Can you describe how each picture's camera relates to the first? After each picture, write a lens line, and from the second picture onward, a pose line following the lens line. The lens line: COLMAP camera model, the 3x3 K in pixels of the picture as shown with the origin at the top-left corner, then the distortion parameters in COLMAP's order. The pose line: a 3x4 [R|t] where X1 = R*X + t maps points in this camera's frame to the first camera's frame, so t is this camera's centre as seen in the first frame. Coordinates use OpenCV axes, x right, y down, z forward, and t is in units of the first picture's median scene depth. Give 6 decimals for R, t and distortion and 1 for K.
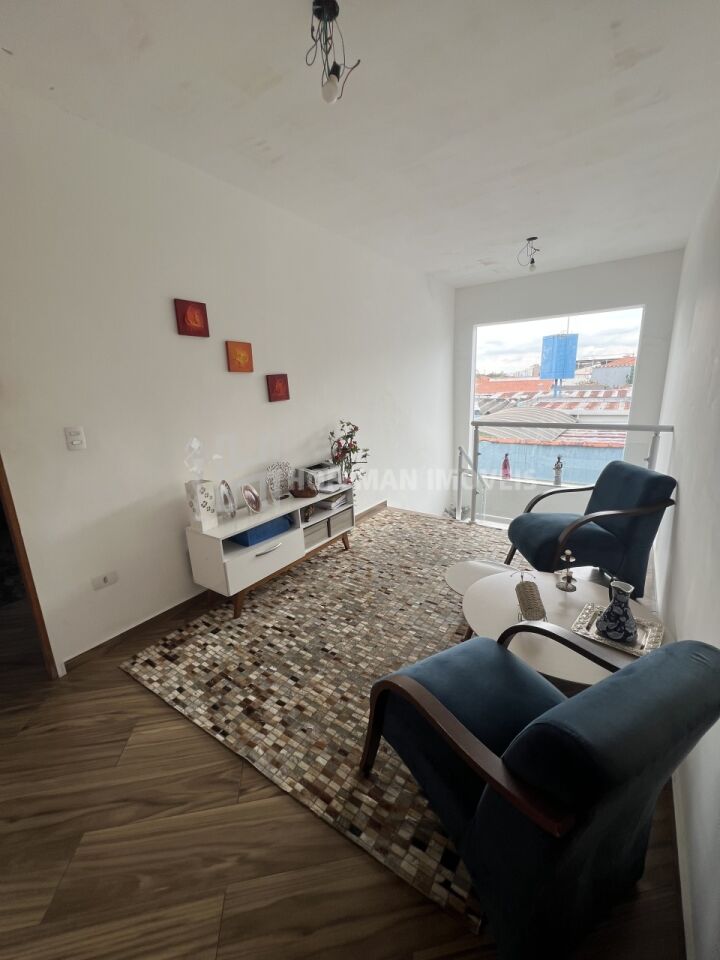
lens RADIAL K [[383.9, 0, 358.1], [0, 383.9, 480.6], [0, 0, 1]] dist [-0.003168, 0.001010]
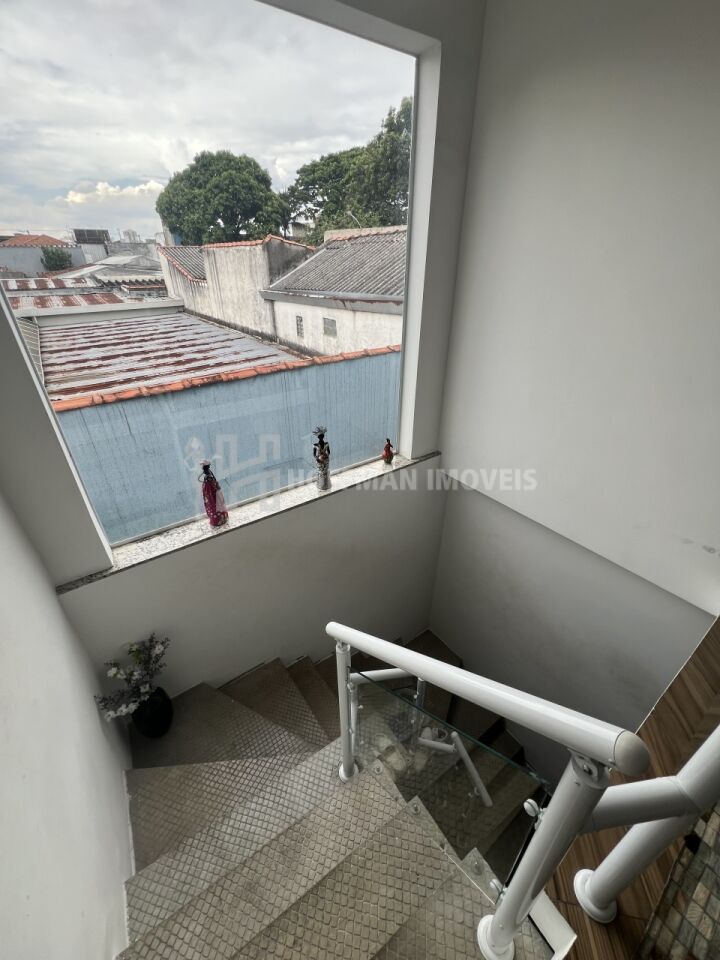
lens RADIAL K [[383.9, 0, 358.1], [0, 383.9, 480.6], [0, 0, 1]] dist [-0.003168, 0.001010]
pose [[0.307135, -0.433690, 0.847101, 0.112786], [0.212229, 0.898922, 0.383273, -0.135946], [-0.927700, 0.062063, 0.368132, 0.635110]]
